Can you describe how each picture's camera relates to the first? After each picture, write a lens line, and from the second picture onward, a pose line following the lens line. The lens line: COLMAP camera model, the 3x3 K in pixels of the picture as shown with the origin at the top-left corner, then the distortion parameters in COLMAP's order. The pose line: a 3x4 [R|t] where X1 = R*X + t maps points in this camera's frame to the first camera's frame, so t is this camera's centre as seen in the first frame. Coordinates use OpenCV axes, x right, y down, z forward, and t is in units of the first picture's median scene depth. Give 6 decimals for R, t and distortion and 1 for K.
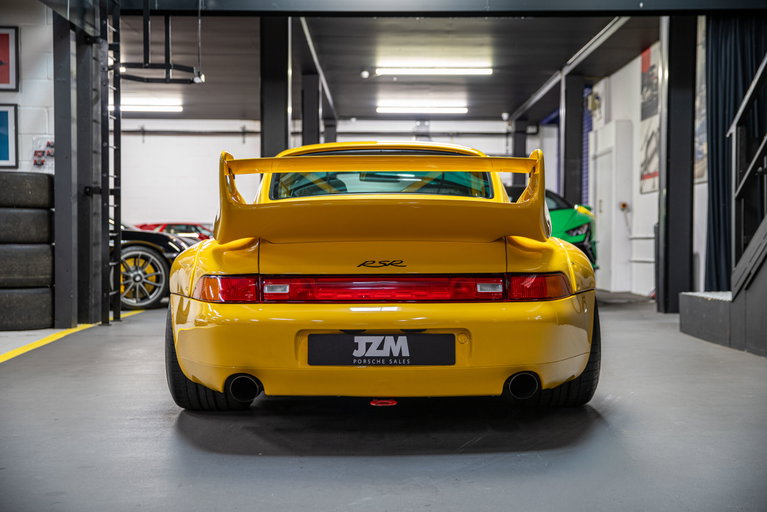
lens RADIAL K [[972.8, 0, 381.8], [0, 972.8, 259.7], [0, 0, 1]] dist [0.119629, 0.000000]
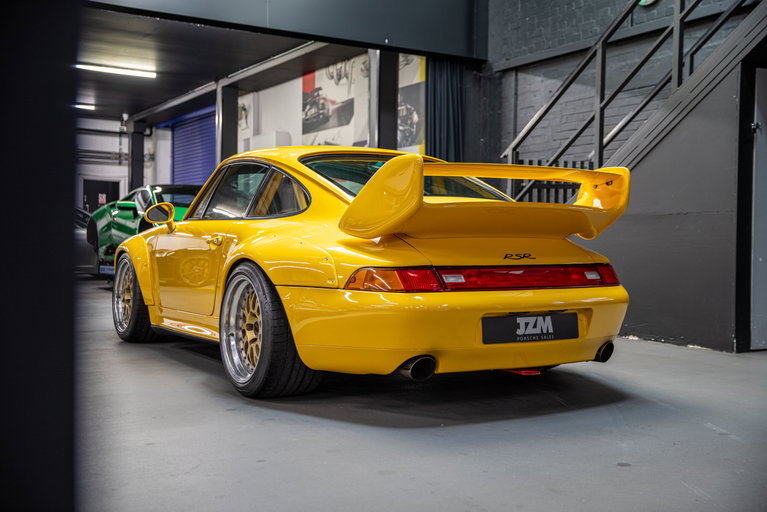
lens RADIAL K [[925.3, 0, 381.5], [0, 925.3, 248.4], [0, 0, 1]] dist [0.081089, 0.000000]
pose [[0.850552, 0.004274, 0.525874, -0.749561], [0.000808, 0.999955, -0.009435, 0.004957], [-0.525891, 0.008450, 0.850510, 0.125254]]
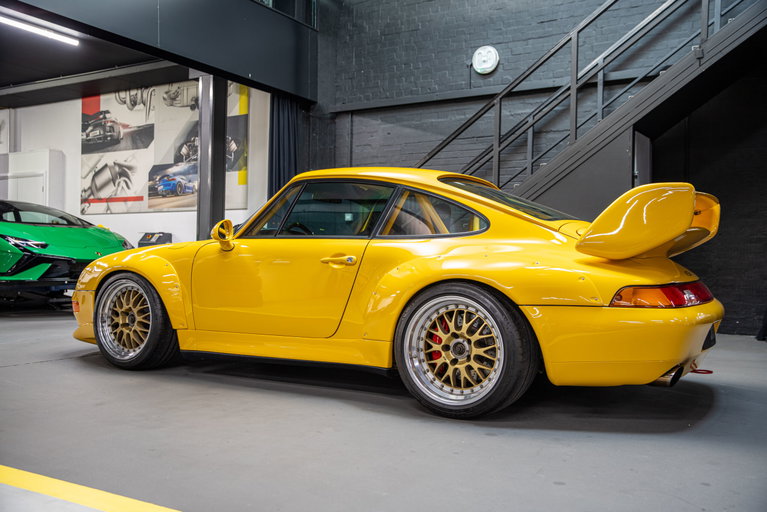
lens RADIAL K [[727.7, 0, 385.1], [0, 727.7, 258.9], [0, 0, 1]] dist [0.009015, 0.000000]
pose [[0.470373, 0.002308, 0.882465, -1.138668], [0.010508, 0.999911, -0.008216, -0.012473], [-0.882405, 0.013138, 0.470307, 0.891091]]
